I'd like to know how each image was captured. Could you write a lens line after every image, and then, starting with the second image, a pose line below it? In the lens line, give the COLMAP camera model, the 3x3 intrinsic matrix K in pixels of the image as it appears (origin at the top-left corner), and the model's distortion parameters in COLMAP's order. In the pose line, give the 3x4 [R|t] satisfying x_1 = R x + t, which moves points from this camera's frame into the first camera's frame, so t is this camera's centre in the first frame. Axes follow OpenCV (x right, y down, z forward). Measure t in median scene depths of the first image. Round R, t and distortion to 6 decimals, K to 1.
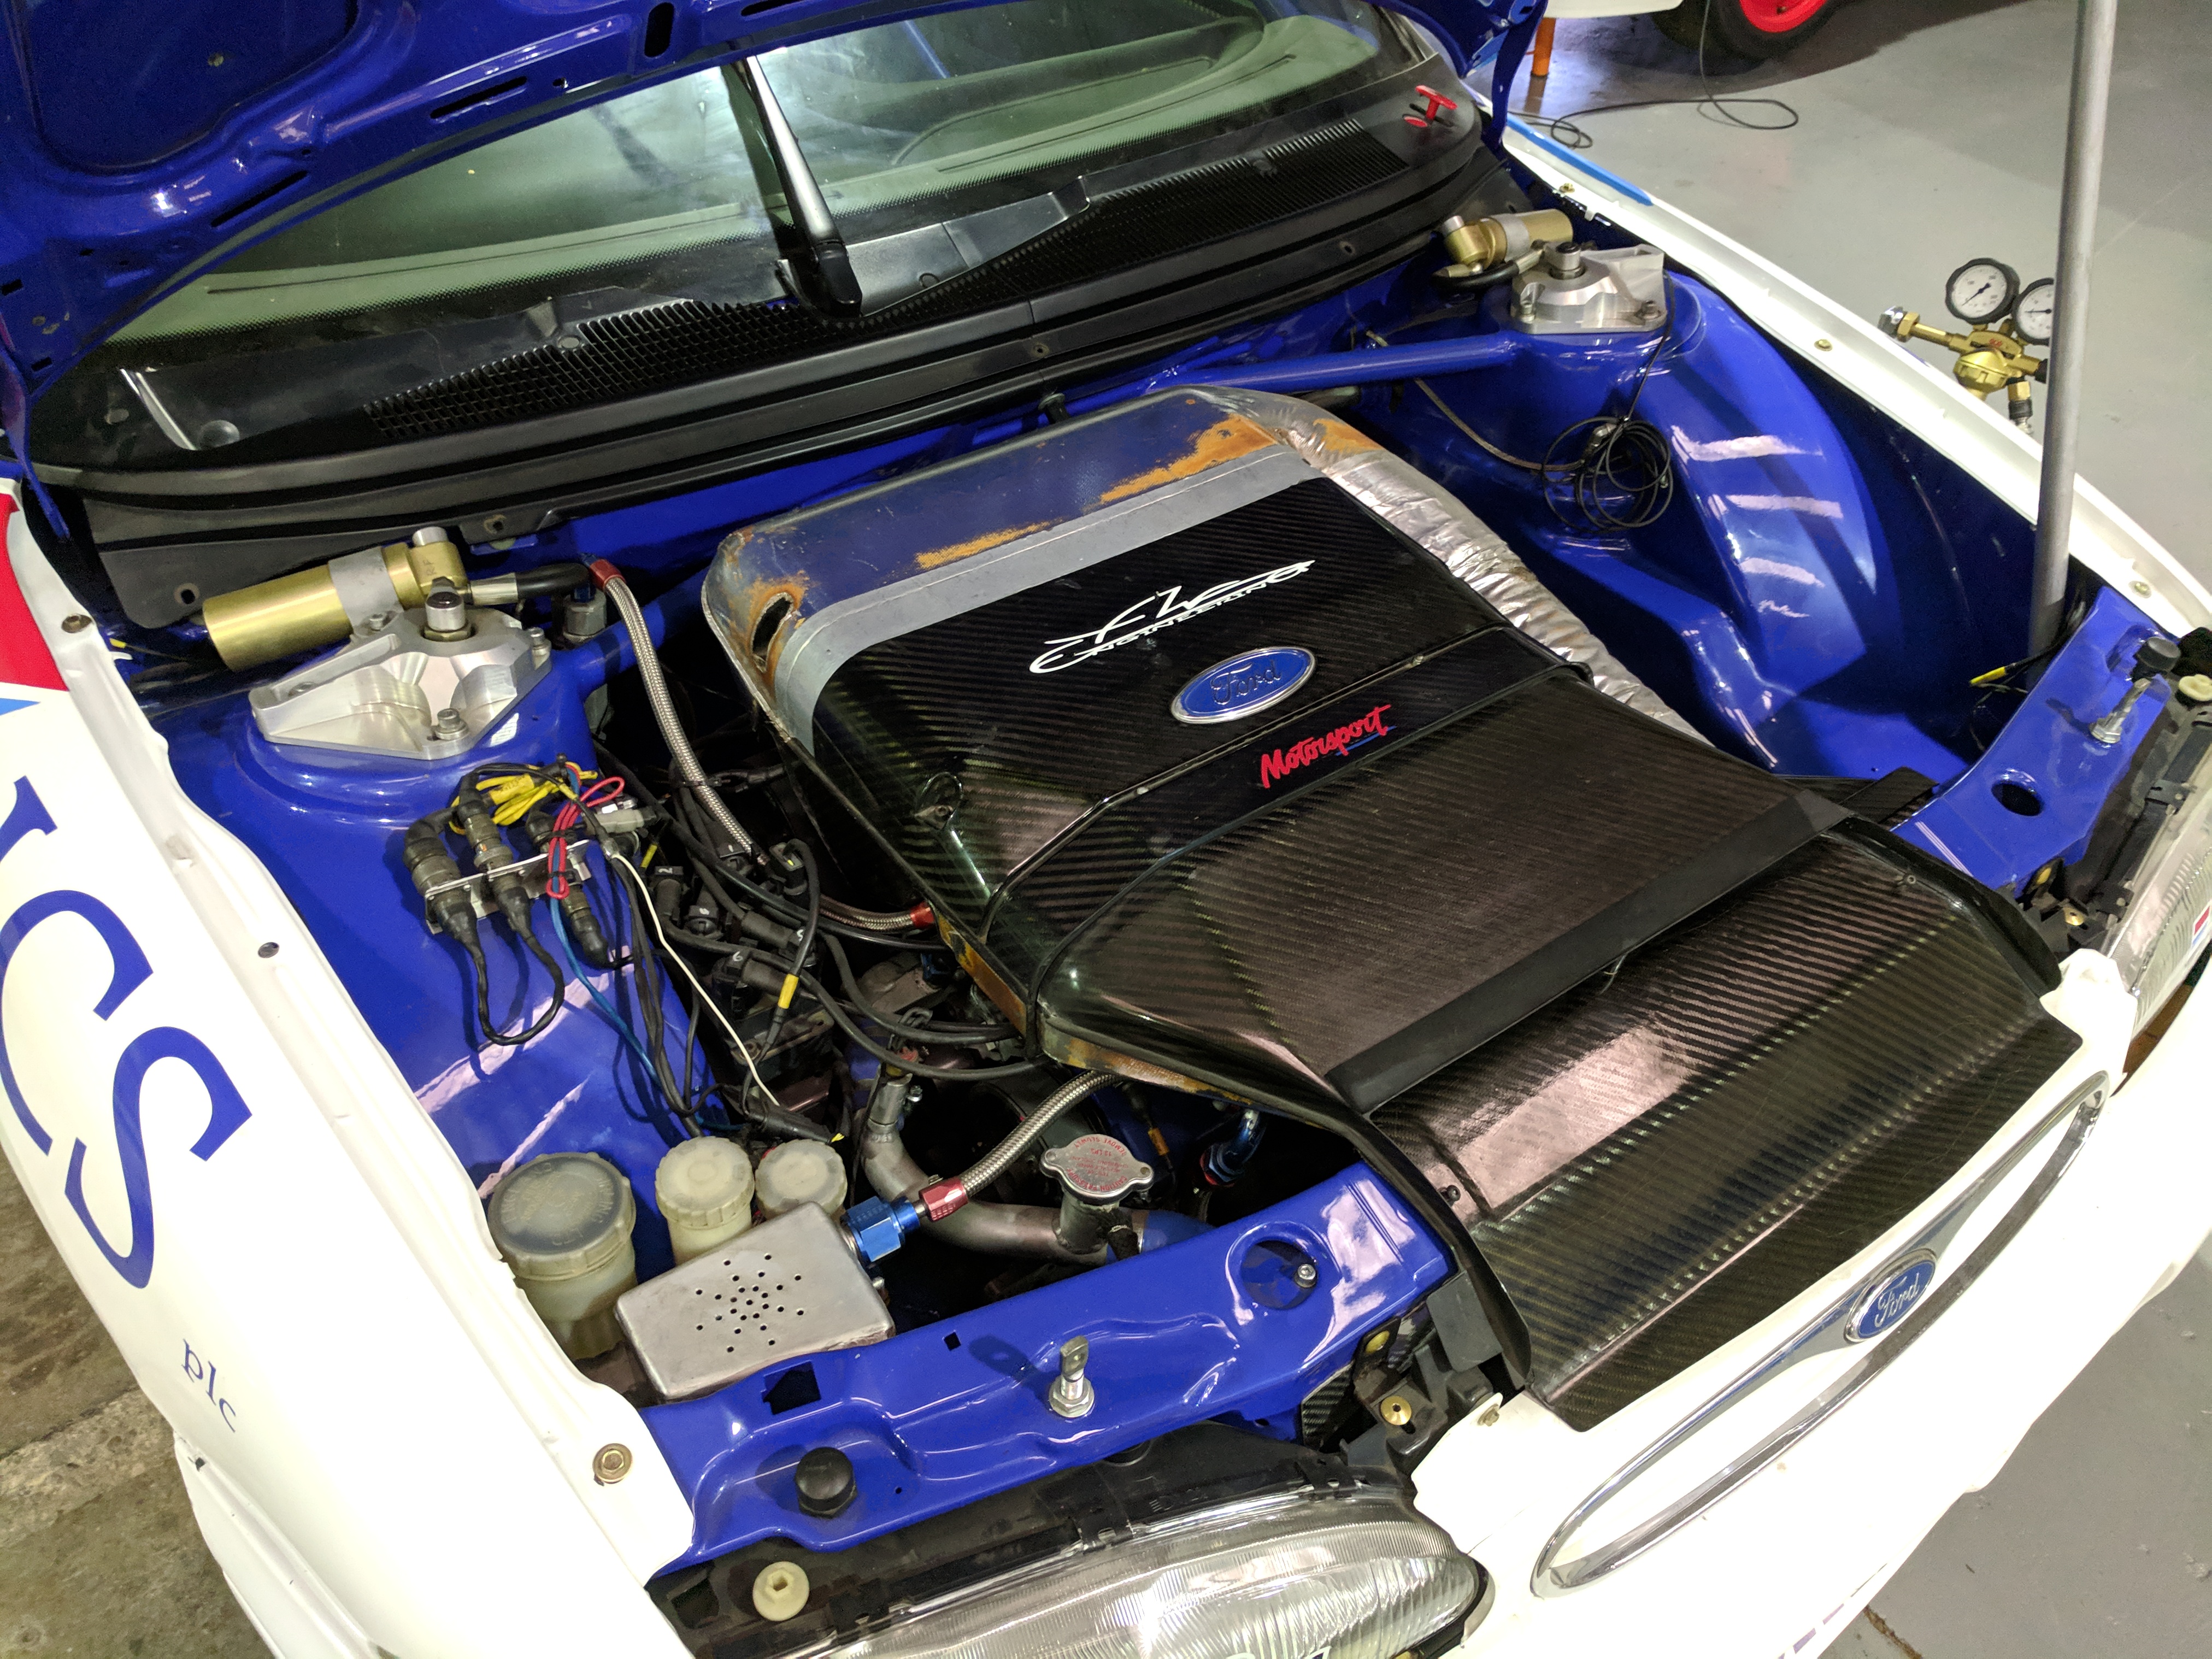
lens RADIAL K [[1649.2, 0, 1136.6], [0, 1649.2, 819.6], [0, 0, 1]] dist [0.012836, -0.001130]
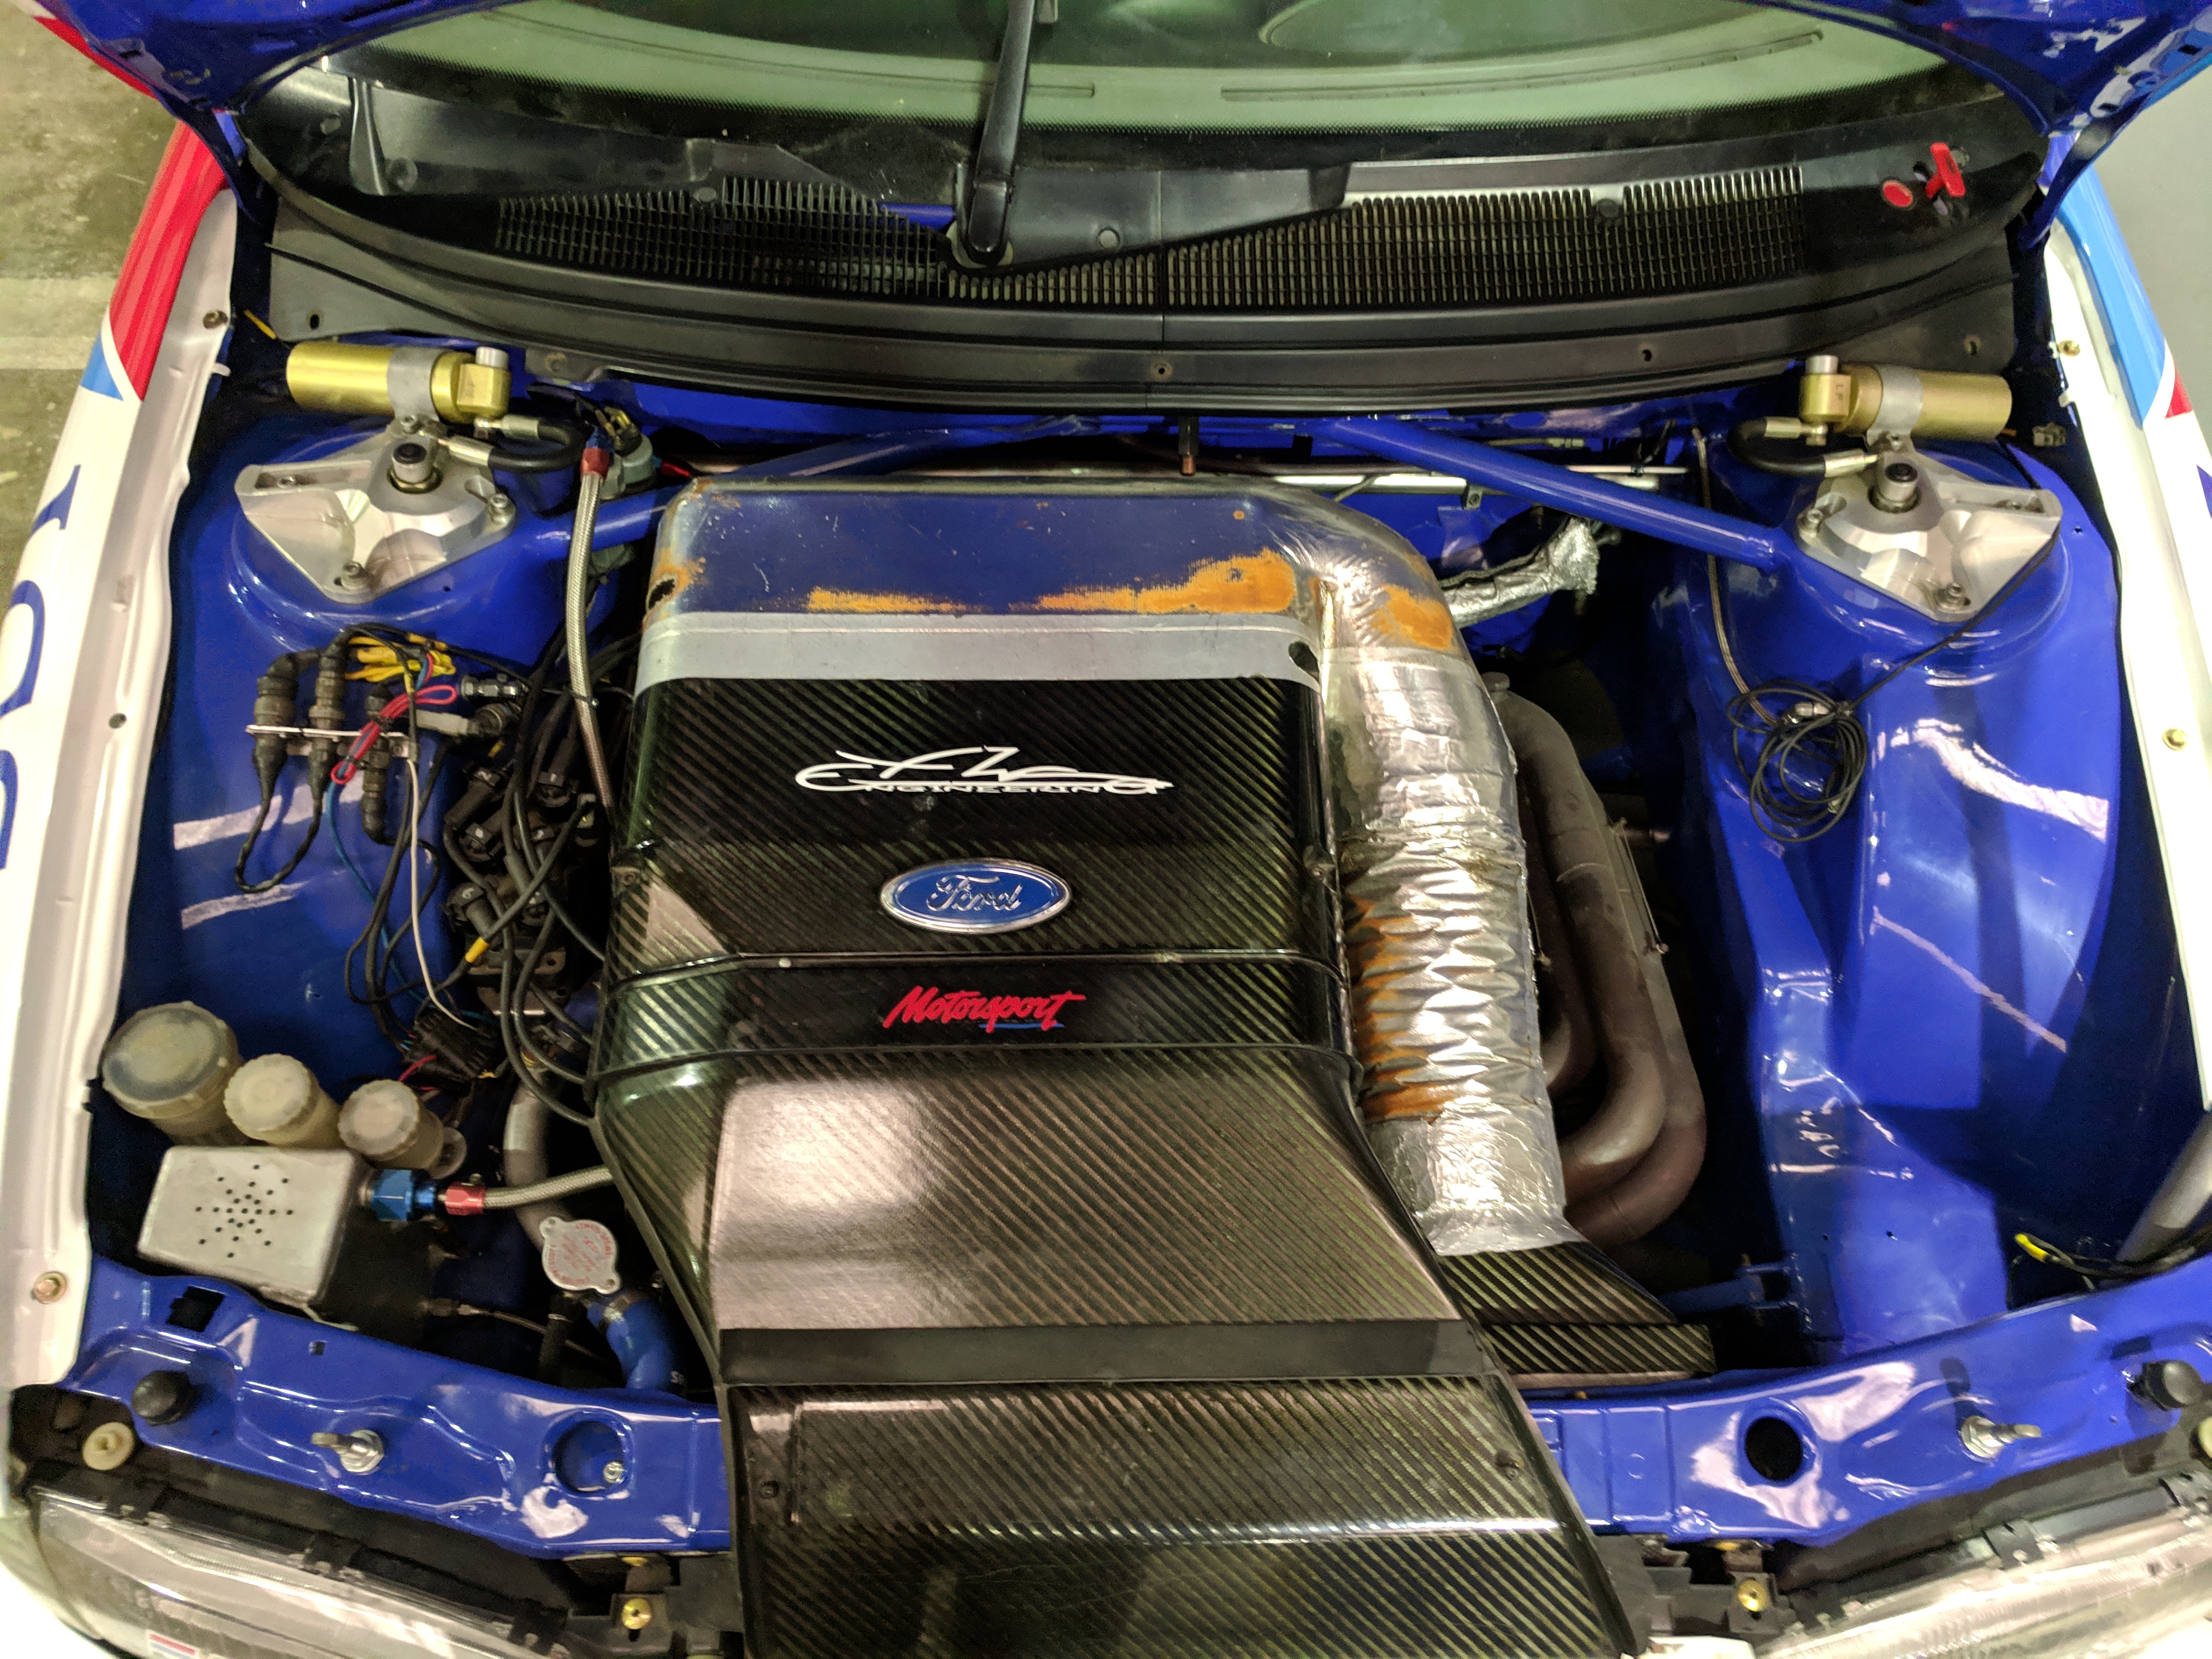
lens RADIAL K [[1649.2, 0, 1136.6], [0, 1649.2, 819.6], [0, 0, 1]] dist [0.012836, -0.001130]
pose [[0.817940, 0.491636, -0.298778, 0.386774], [-0.390659, 0.855889, 0.338879, -0.458079], [0.422326, -0.160463, 0.892128, 0.198374]]
